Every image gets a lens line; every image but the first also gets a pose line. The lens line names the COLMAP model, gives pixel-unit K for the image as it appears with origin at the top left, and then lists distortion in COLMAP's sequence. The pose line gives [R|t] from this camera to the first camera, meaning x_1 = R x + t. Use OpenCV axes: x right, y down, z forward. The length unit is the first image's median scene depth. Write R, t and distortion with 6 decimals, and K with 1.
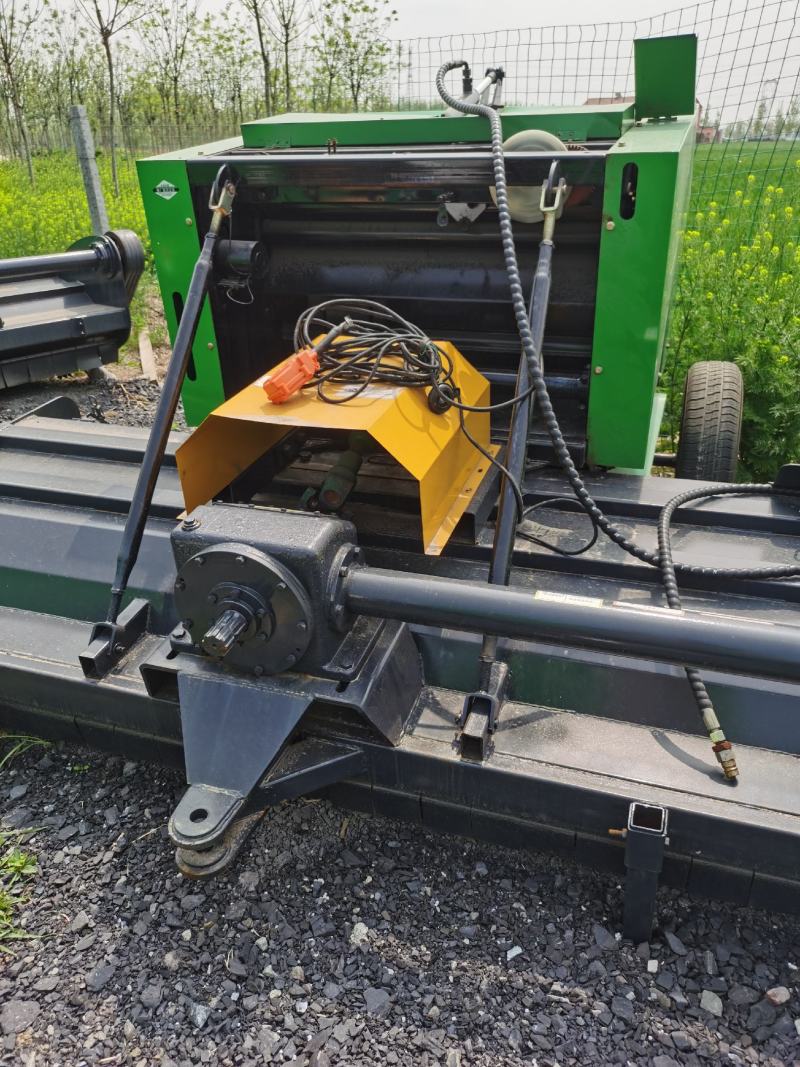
lens RADIAL K [[806.3, 0, 400.0], [0, 806.3, 533.5], [0, 0, 1]] dist [-0.001346, 0.000669]
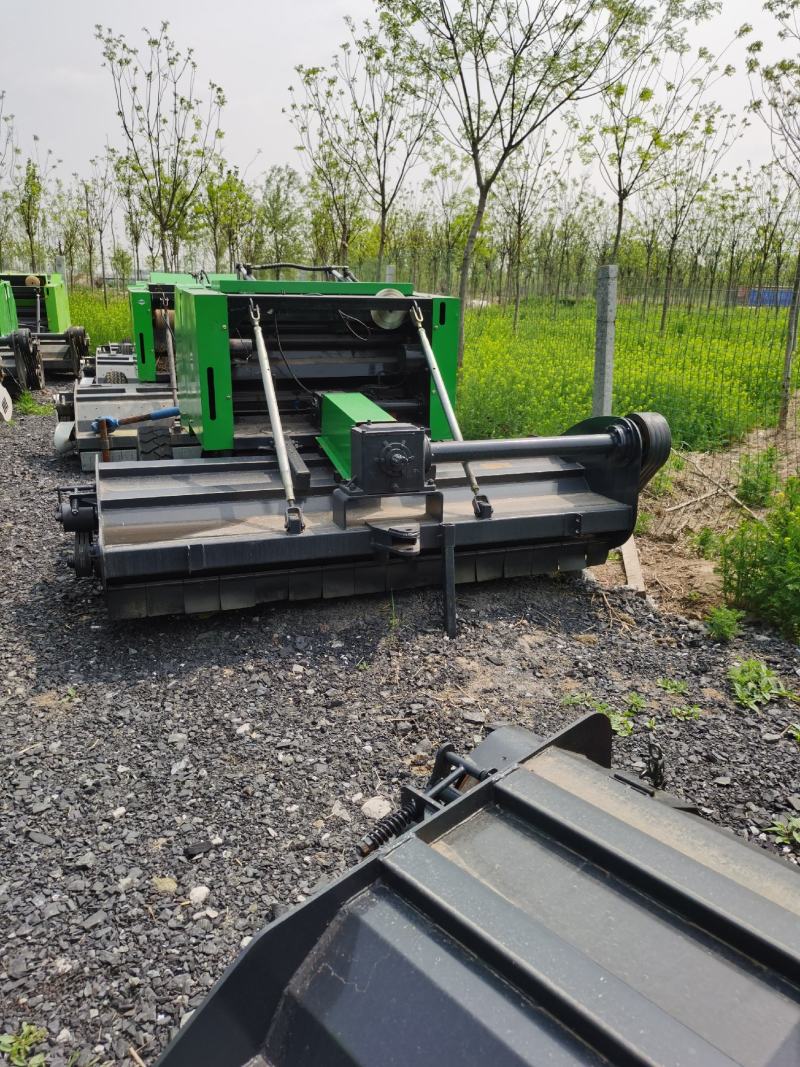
lens RADIAL K [[806.3, 0, 400.0], [0, 806.3, 533.5], [0, 0, 1]] dist [-0.001346, 0.000669]
pose [[0.868364, 0.159206, -0.469679, -0.156168], [-0.232259, 0.967342, -0.101513, -0.115340], [0.438178, 0.197238, 0.876982, 0.201127]]
